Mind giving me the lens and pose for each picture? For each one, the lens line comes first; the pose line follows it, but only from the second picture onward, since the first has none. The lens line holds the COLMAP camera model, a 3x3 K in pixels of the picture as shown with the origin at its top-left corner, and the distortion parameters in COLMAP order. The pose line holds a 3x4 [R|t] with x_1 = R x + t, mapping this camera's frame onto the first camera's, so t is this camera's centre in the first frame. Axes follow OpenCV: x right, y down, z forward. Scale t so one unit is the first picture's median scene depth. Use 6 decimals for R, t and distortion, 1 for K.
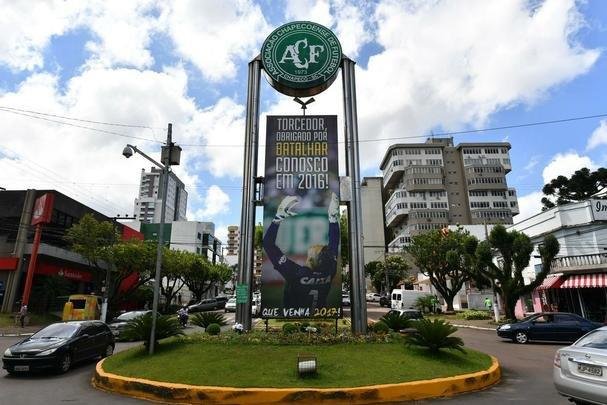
lens RADIAL K [[381.0, 0, 303.5], [0, 381.0, 202.5], [0, 0, 1]] dist [-0.004725, -0.001085]
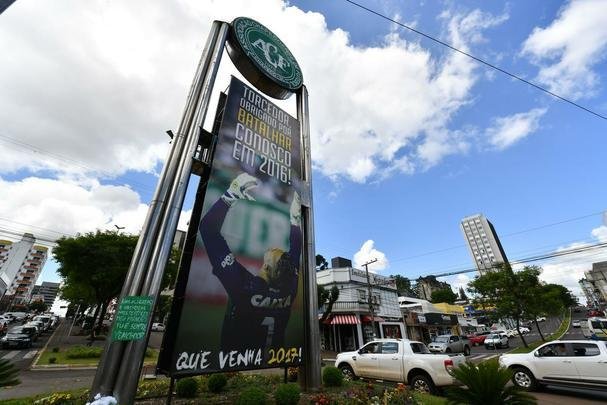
lens RADIAL K [[240.9, 0, 305.2], [0, 240.9, 208.4], [0, 0, 1]] dist [-0.017669, -0.000156]
pose [[0.742090, 0.313737, 0.592344, -0.204897], [-0.179300, 0.944408, -0.275581, 0.149387], [-0.645874, 0.098298, 0.757089, 0.606135]]
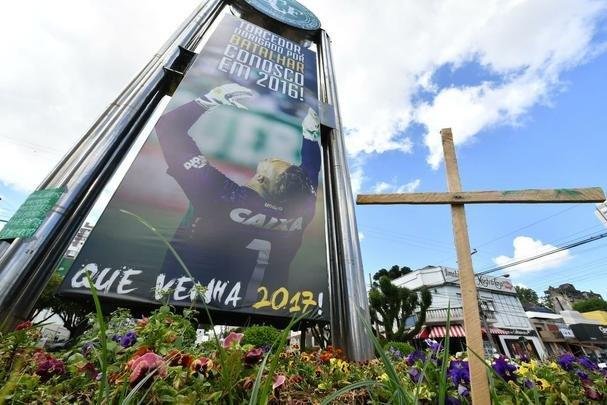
lens RADIAL K [[238.2, 0, 303.5], [0, 238.2, 202.5], [0, 0, 1]] dist [-0.021236, -0.000376]
pose [[0.928522, 0.226800, 0.293953, -0.011646], [-0.120875, 0.933262, -0.338249, 0.254152], [-0.351050, 0.278540, 0.893969, 0.711401]]
